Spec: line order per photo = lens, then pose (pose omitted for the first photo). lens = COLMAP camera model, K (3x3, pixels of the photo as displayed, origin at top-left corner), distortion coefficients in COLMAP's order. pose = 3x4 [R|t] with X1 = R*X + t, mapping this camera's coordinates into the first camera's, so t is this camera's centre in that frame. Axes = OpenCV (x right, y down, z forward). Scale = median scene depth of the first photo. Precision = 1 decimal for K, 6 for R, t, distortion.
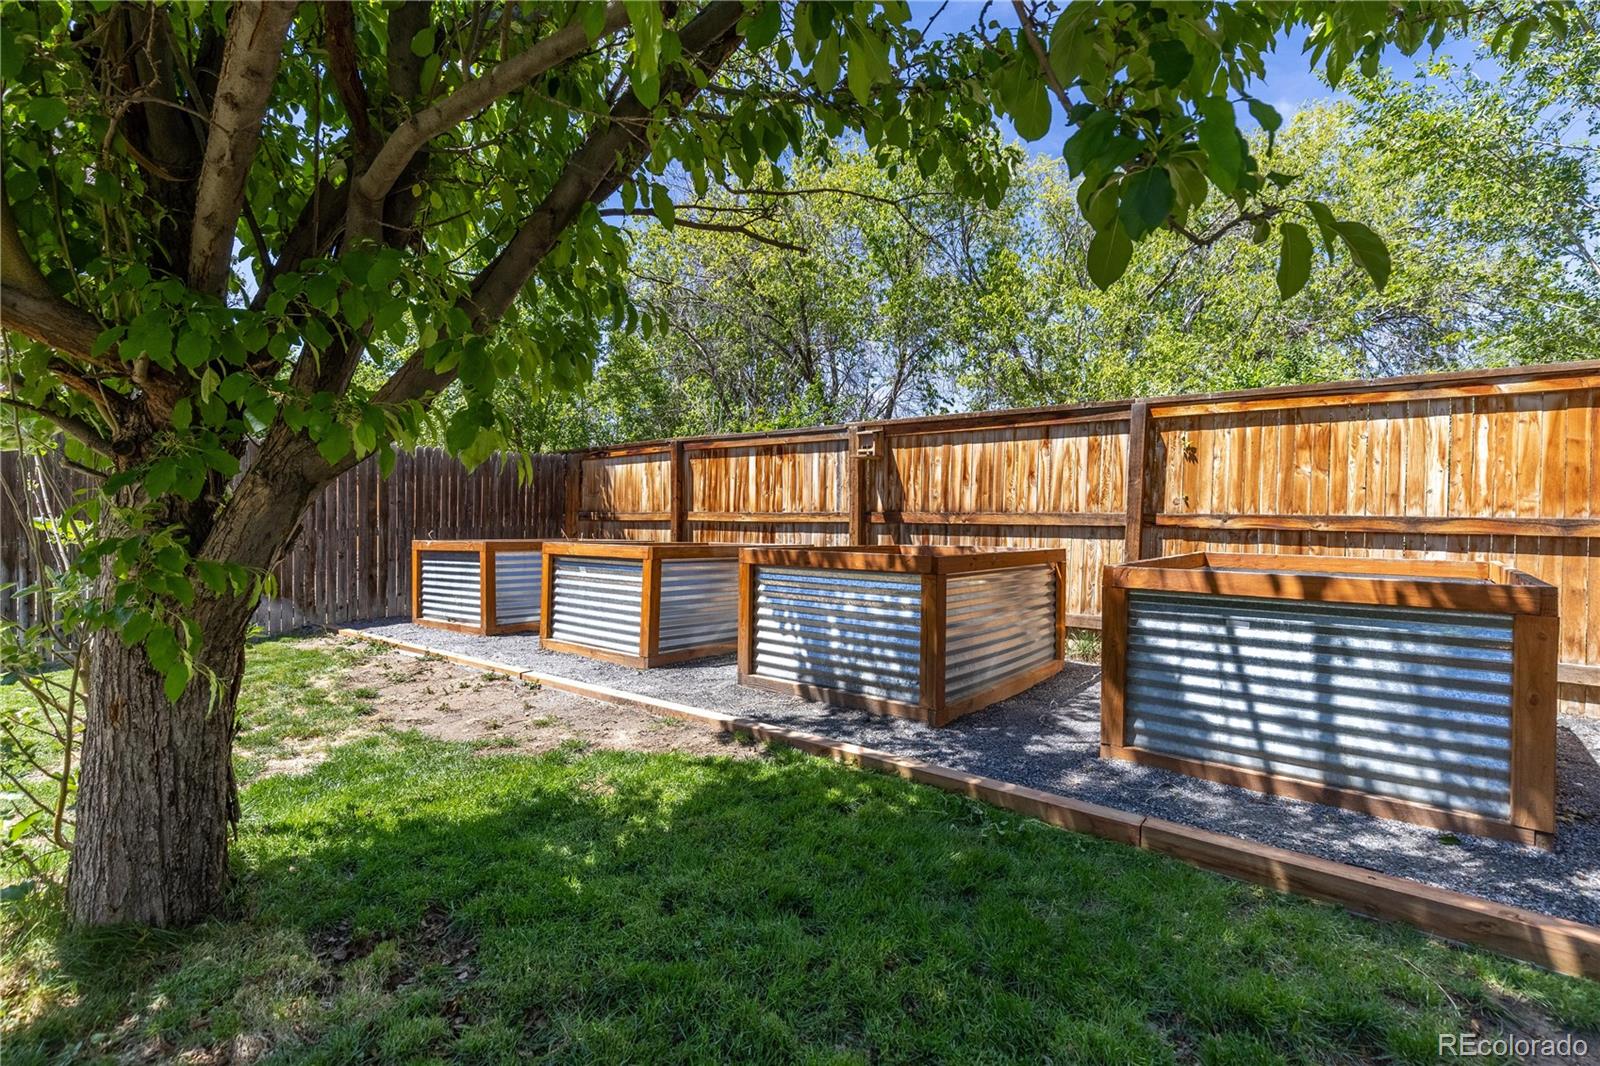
lens RADIAL K [[733.4, 0, 792.3], [0, 733.4, 528.8], [0, 0, 1]] dist [0.011613, -0.000469]
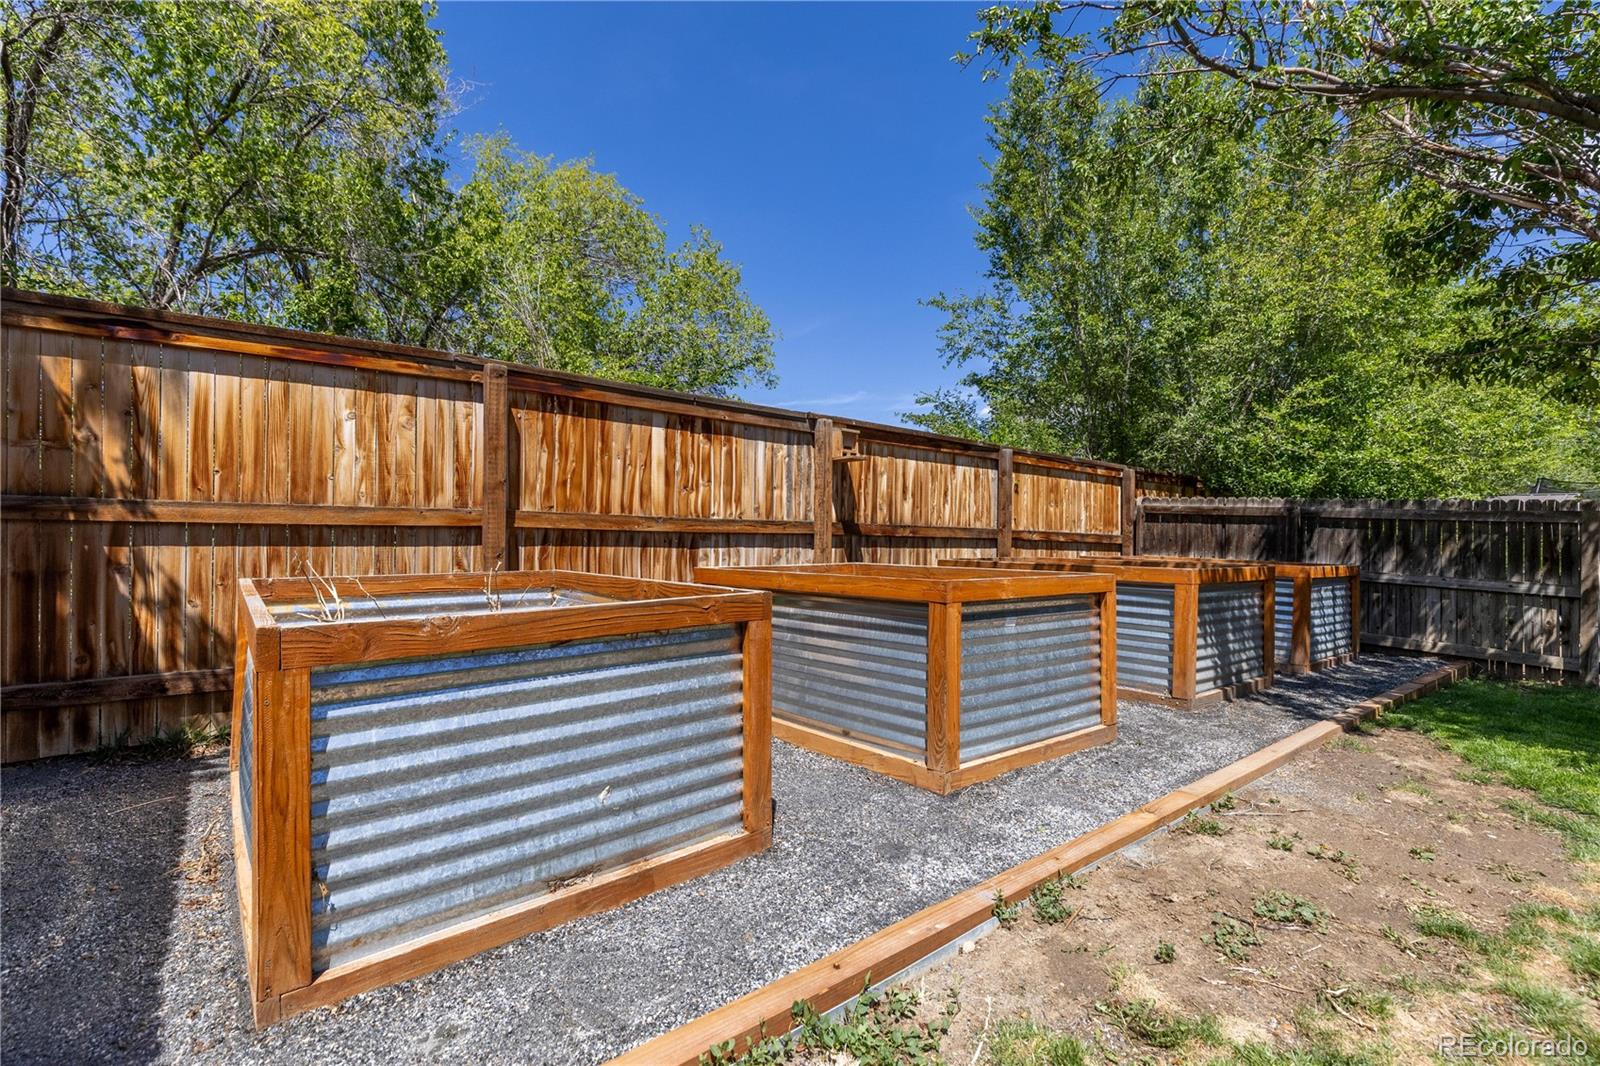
lens RADIAL K [[704.9, 0, 803.6], [0, 704.9, 529.3], [0, 0, 1]] dist [0.000398, 0.000130]
pose [[0.215310, 0.009324, 0.976501, -0.857120], [0.001285, 0.999951, -0.009832, -0.006932], [-0.976545, 0.003372, 0.215288, 1.033549]]
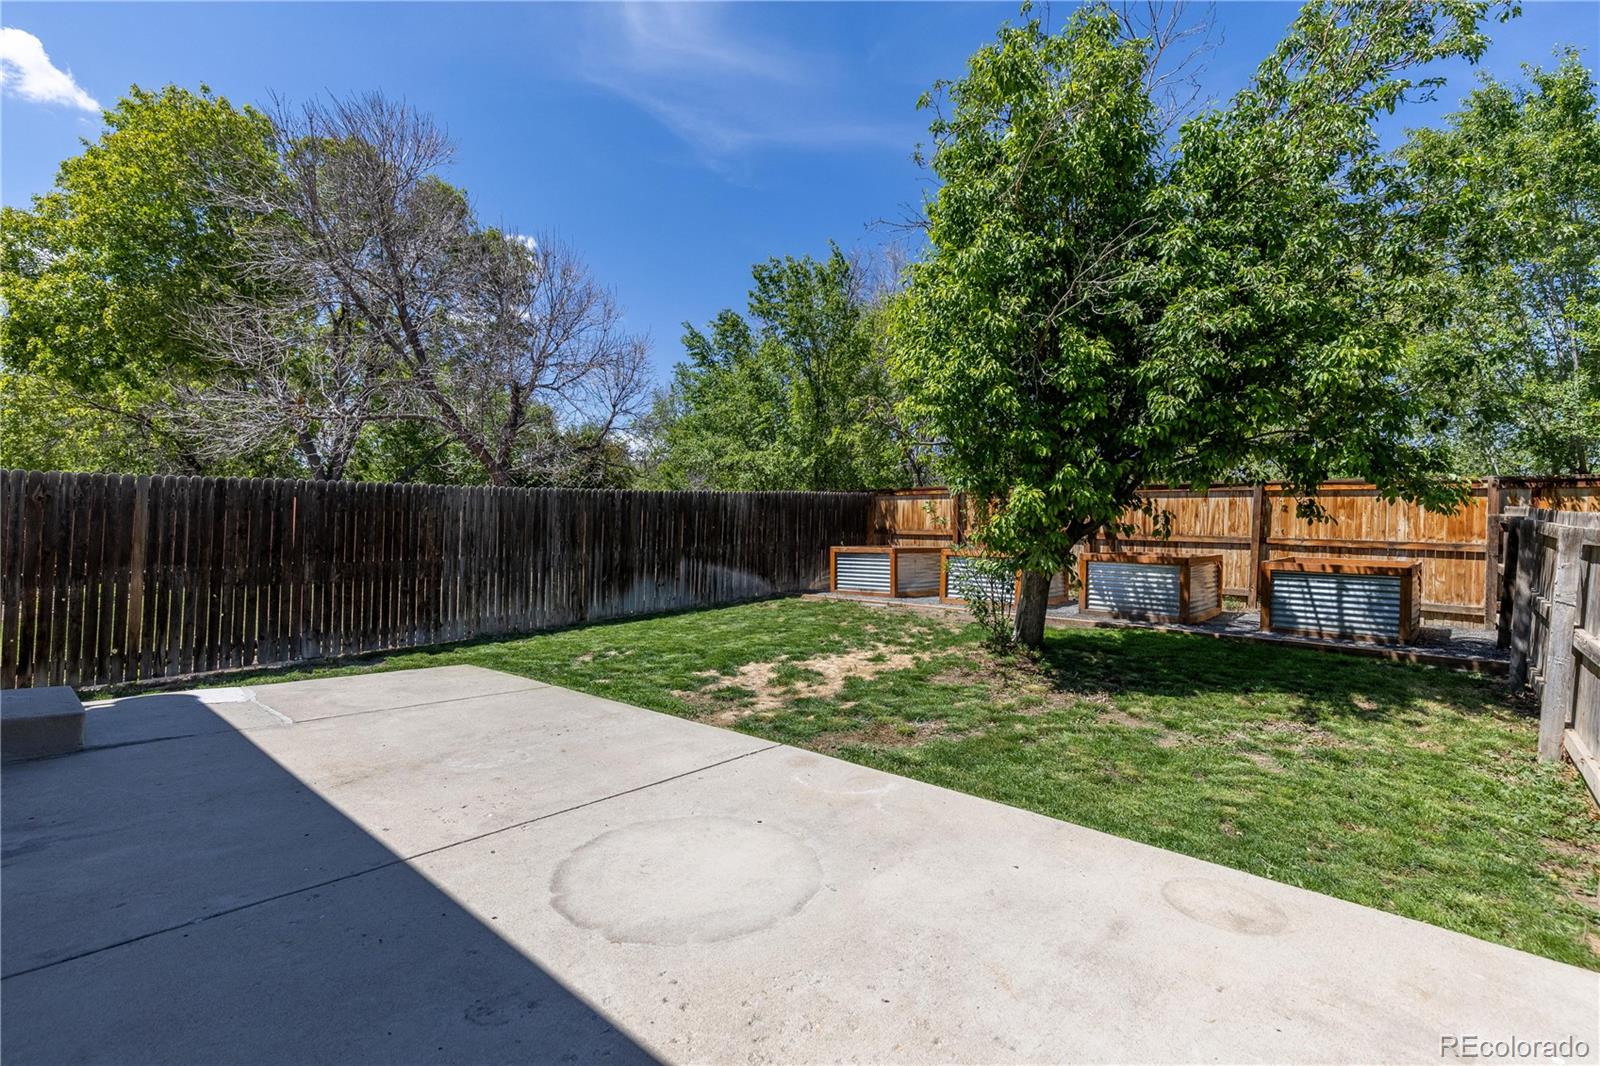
lens RADIAL K [[704.9, 0, 803.6], [0, 704.9, 529.3], [0, 0, 1]] dist [0.000398, 0.000130]
pose [[0.997380, 0.004790, -0.072182, -0.601857], [-0.004951, 0.999986, -0.002048, -0.031149], [0.072171, 0.002400, 0.997389, -0.971510]]
